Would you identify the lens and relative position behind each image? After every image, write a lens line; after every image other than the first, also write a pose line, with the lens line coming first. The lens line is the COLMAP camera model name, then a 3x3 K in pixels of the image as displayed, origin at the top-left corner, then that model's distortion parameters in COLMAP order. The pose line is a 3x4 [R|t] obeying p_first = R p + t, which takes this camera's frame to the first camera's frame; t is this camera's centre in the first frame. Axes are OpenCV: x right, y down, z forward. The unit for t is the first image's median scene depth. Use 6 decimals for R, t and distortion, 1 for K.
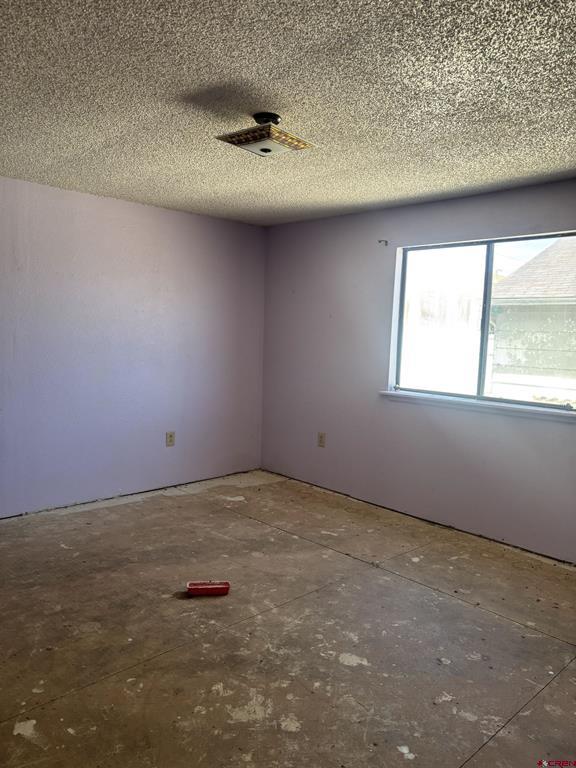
lens RADIAL K [[579.1, 0, 288.2], [0, 579.1, 383.2], [0, 0, 1]] dist [0.042108, -0.040505]
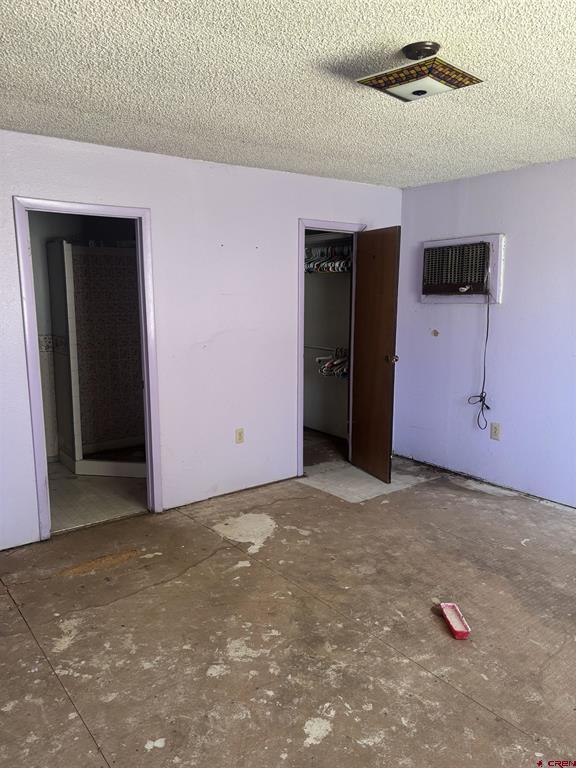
lens RADIAL K [[579.1, 0, 287.7], [0, 579.1, 385.0], [0, 0, 1]] dist [0.042108, -0.040505]
pose [[-0.125737, 0.120221, -0.984752, 0.795314], [-0.085529, 0.987621, 0.131492, -0.094834], [0.988370, 0.100758, -0.113898, 0.931868]]
